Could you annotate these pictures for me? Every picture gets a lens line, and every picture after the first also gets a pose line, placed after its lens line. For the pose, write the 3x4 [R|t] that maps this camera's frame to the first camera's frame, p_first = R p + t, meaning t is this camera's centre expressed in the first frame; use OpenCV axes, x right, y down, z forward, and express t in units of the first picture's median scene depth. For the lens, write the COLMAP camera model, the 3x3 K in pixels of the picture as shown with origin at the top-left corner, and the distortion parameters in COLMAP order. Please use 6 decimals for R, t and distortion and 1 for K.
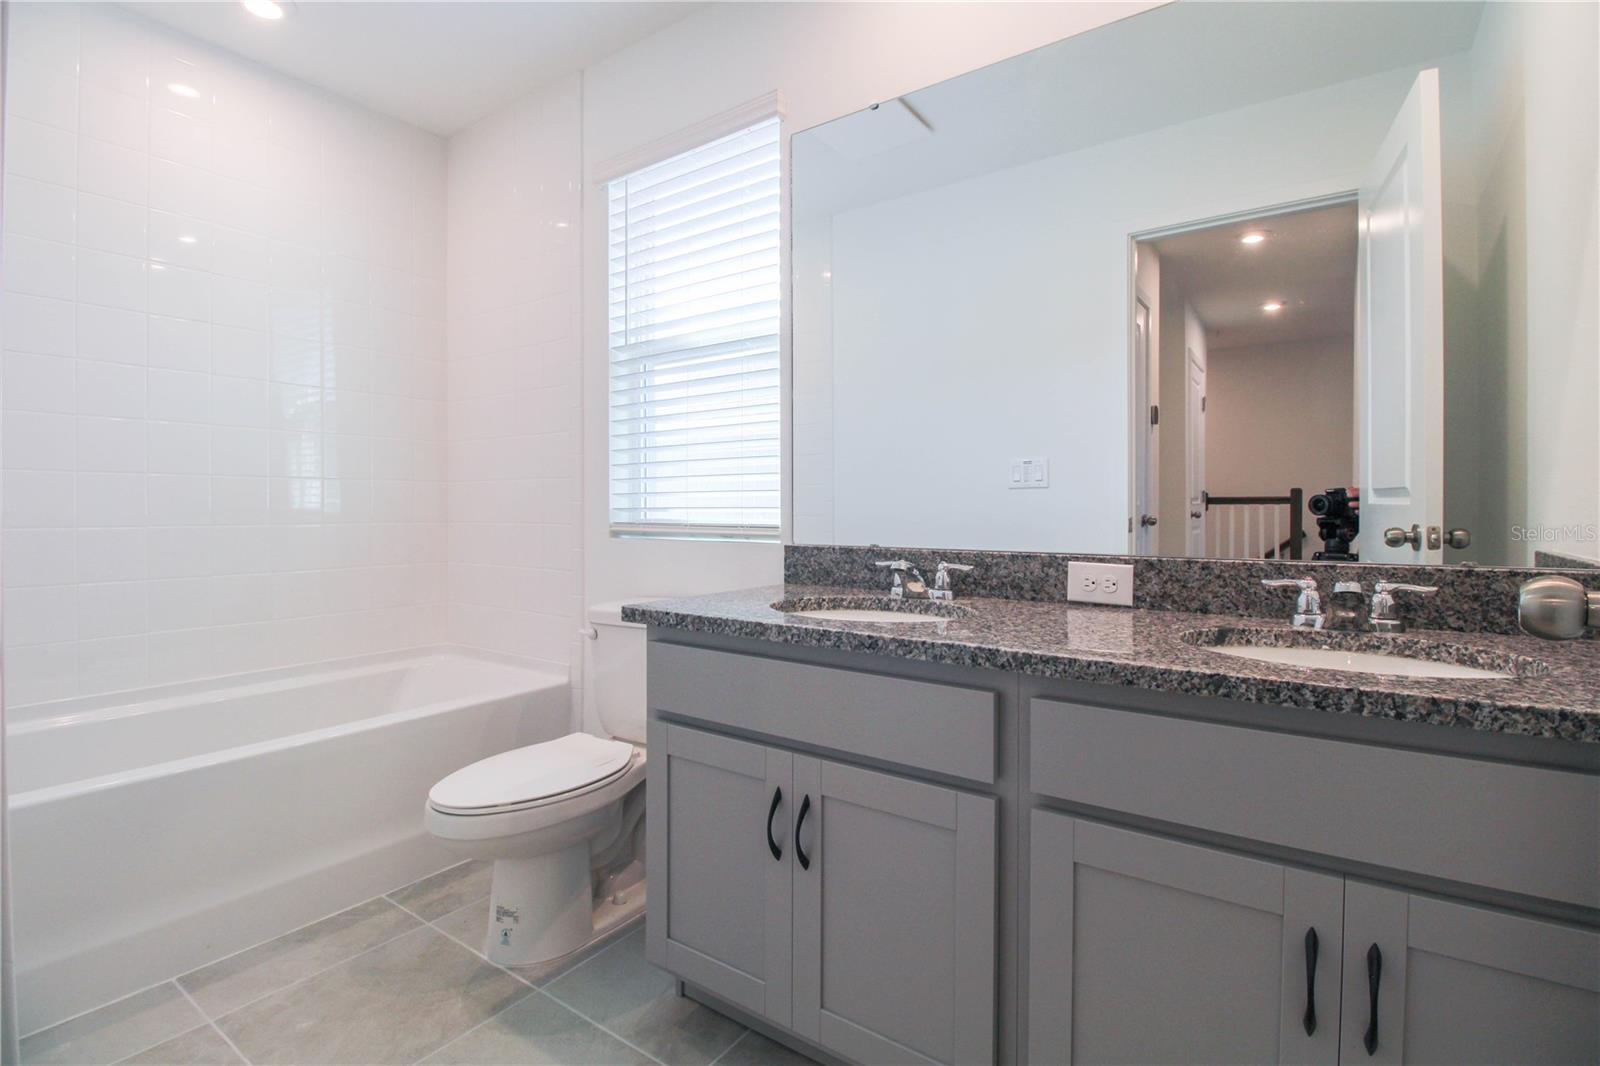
lens RADIAL K [[768.1, 0, 799.7], [0, 768.1, 521.0], [0, 0, 1]] dist [-0.004789, -0.008069]
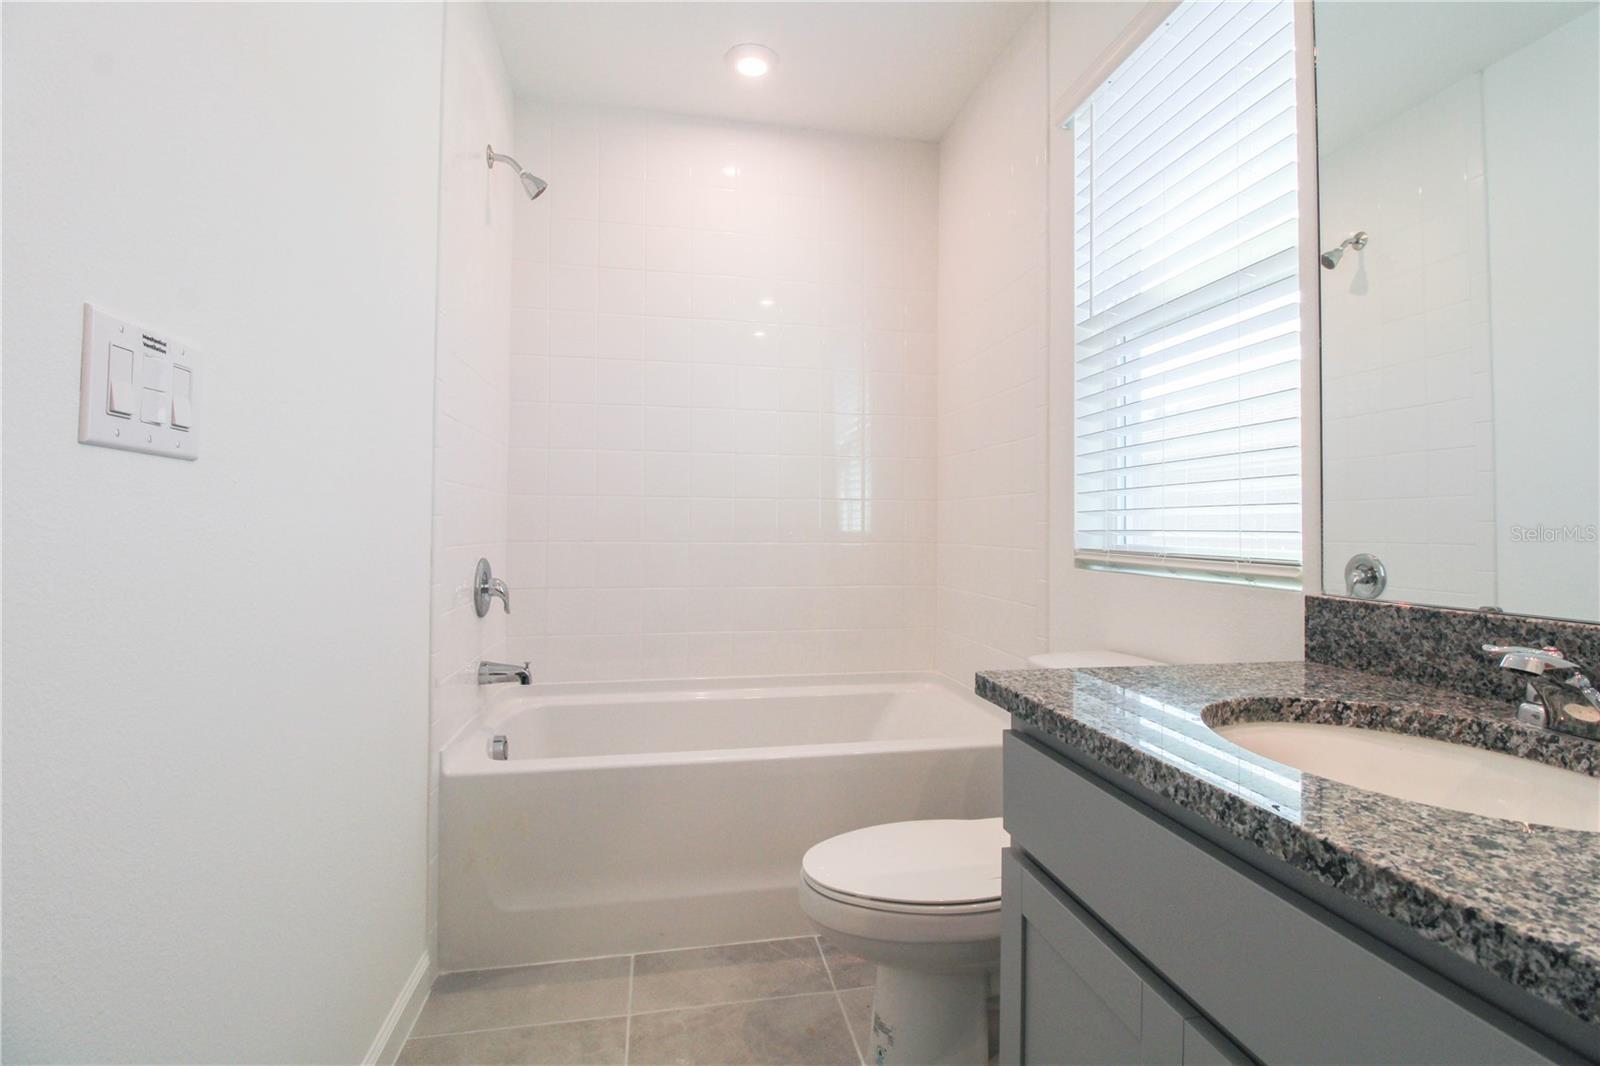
lens RADIAL K [[768.1, 0, 795.1], [0, 768.1, 517.9], [0, 0, 1]] dist [-0.004789, -0.008069]
pose [[0.723739, -0.004269, -0.690061, 0.111139], [-0.015746, 0.999618, -0.022698, -0.009585], [0.689895, 0.027293, 0.723395, 0.322035]]
